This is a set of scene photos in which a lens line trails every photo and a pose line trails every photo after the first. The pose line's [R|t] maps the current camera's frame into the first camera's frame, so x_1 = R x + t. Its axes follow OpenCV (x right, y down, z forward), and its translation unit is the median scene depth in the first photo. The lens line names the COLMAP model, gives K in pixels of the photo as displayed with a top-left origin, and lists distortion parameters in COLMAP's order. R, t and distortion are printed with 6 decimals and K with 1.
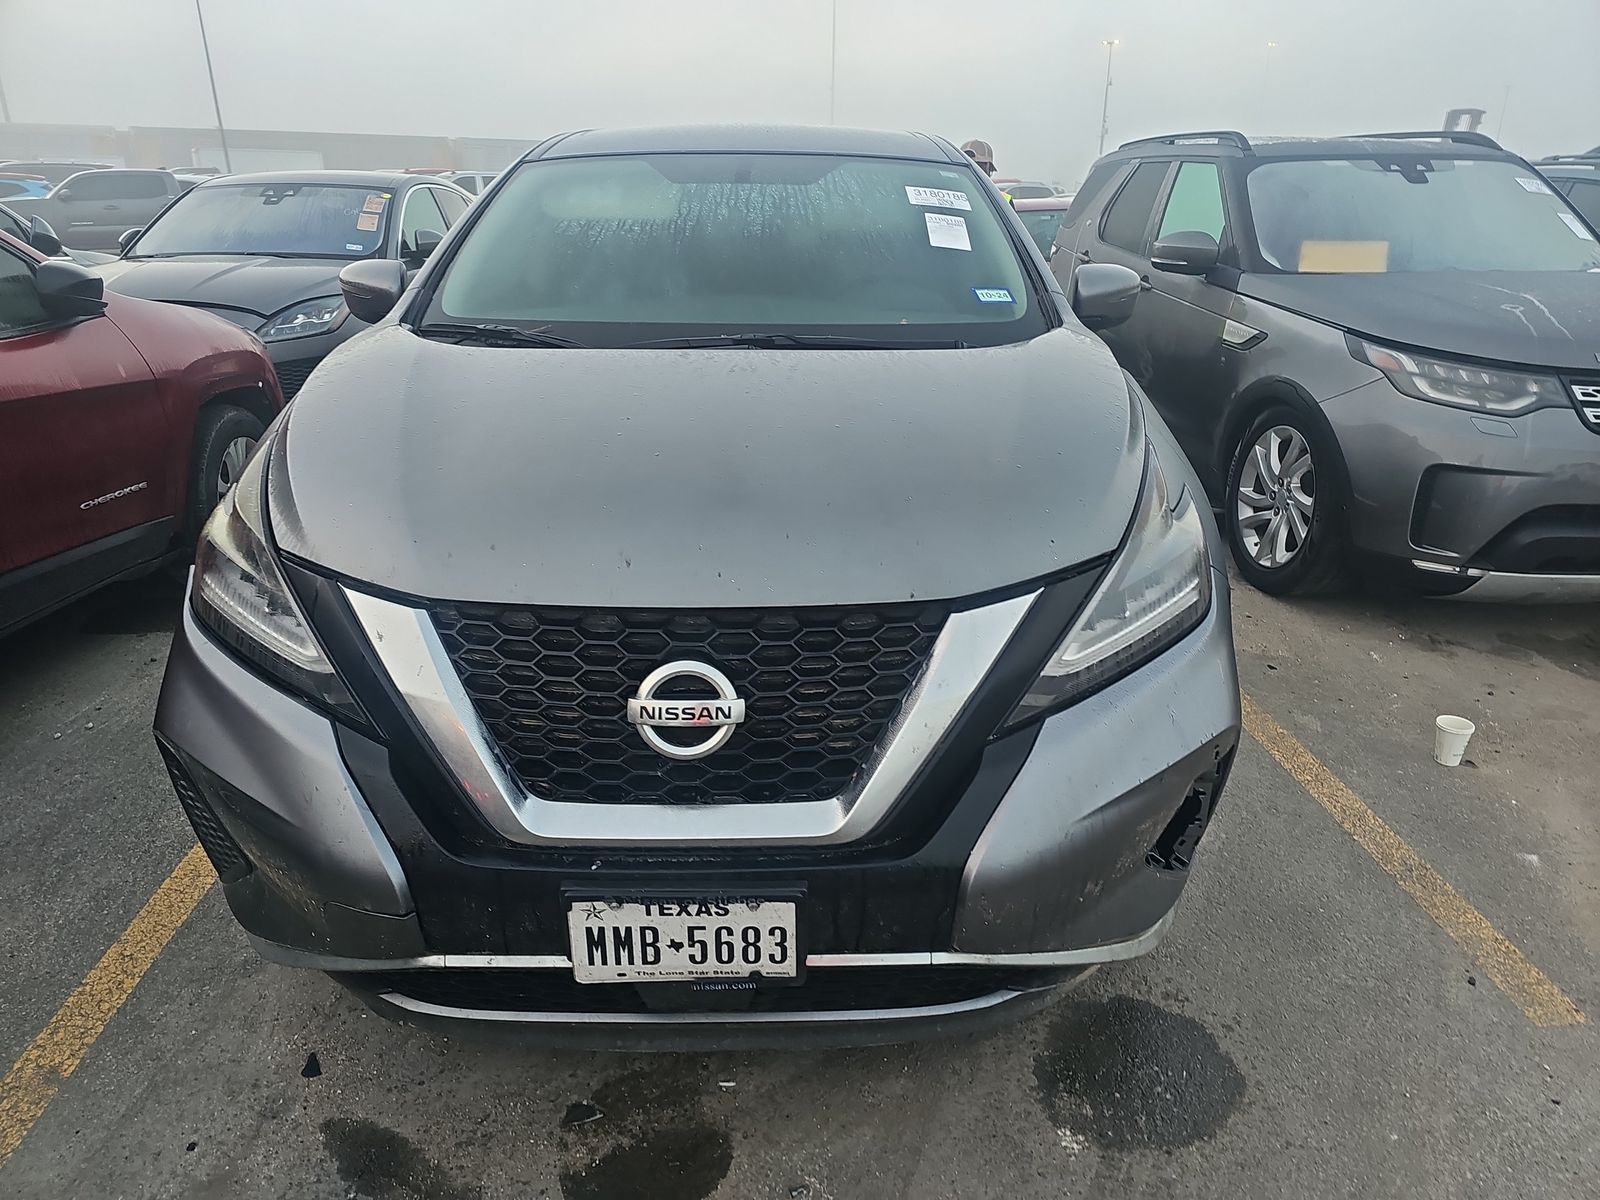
lens RADIAL K [[1103.2, 0, 803.8], [0, 1103.2, 608.2], [0, 0, 1]] dist [0.061657, -0.059803]
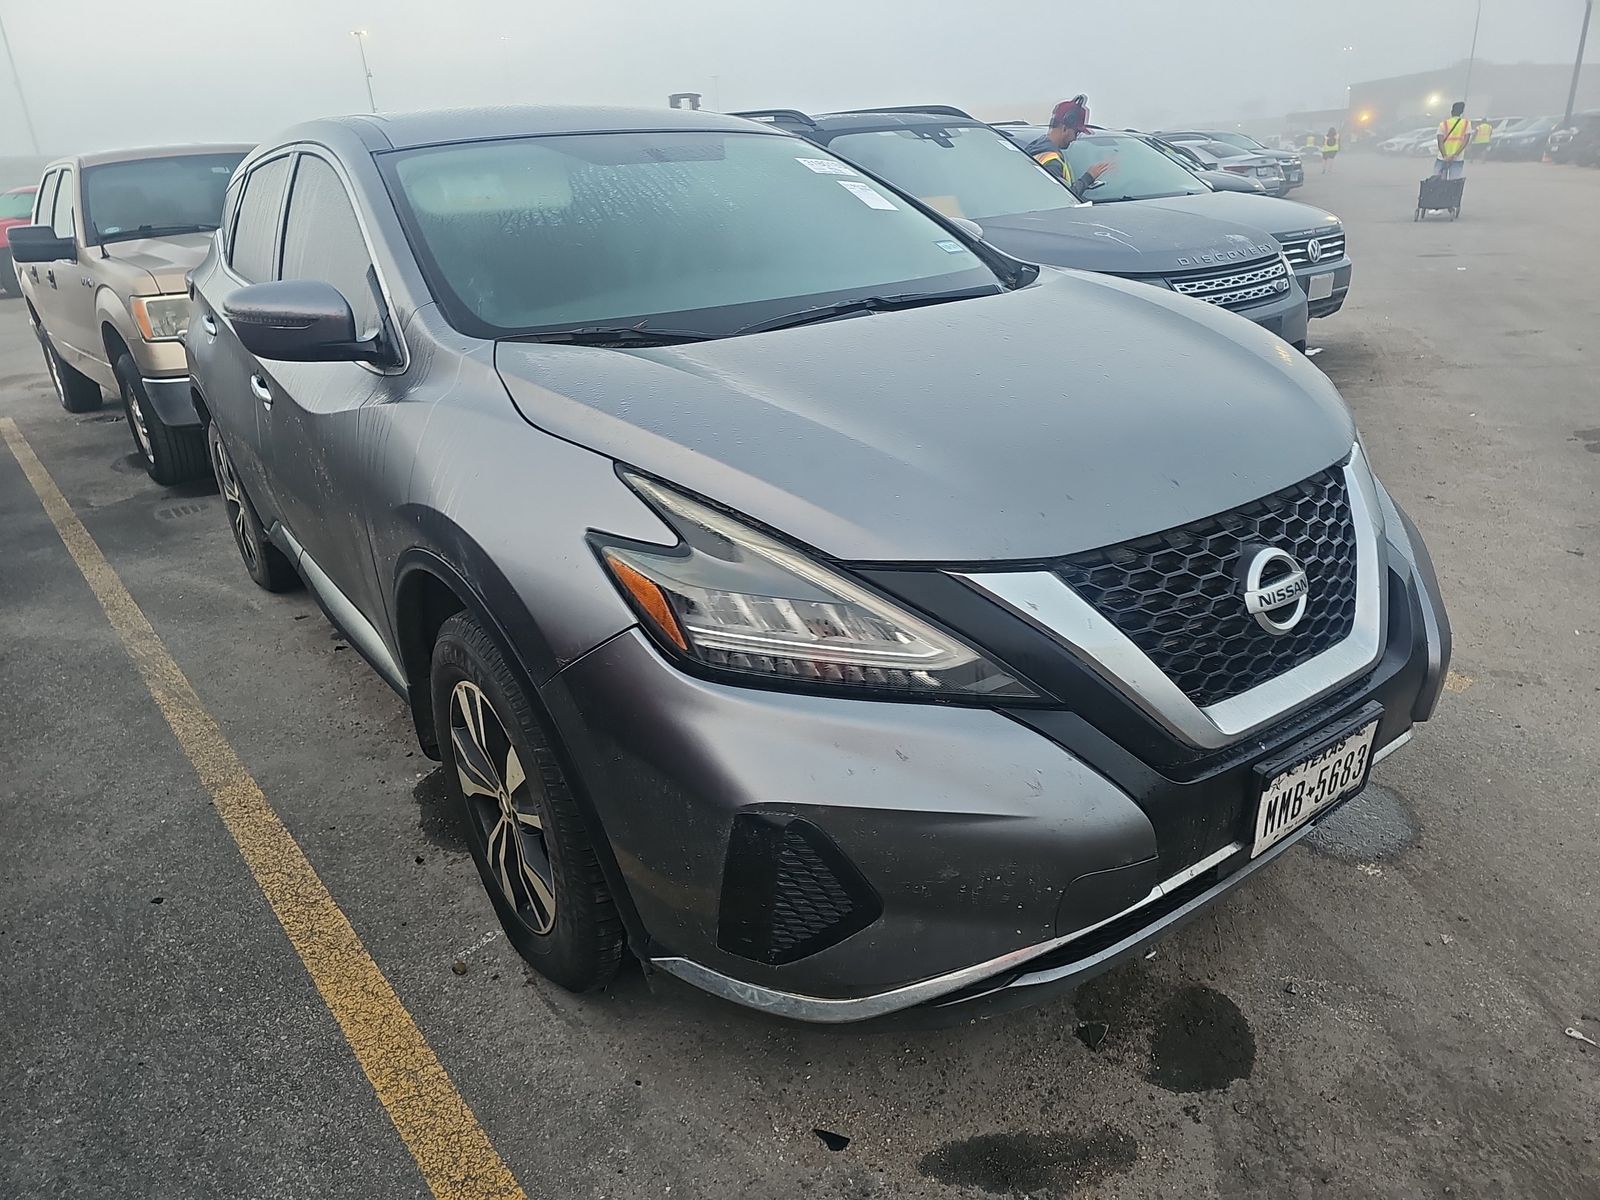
lens RADIAL K [[1103.2, 0, 803.8], [0, 1103.2, 608.2], [0, 0, 1]] dist [0.061657, -0.059803]
pose [[0.804276, -0.264762, 0.532016, -0.894509], [0.262676, 0.961447, 0.081369, -0.089444], [-0.533048, 0.074305, 0.842816, 0.240707]]
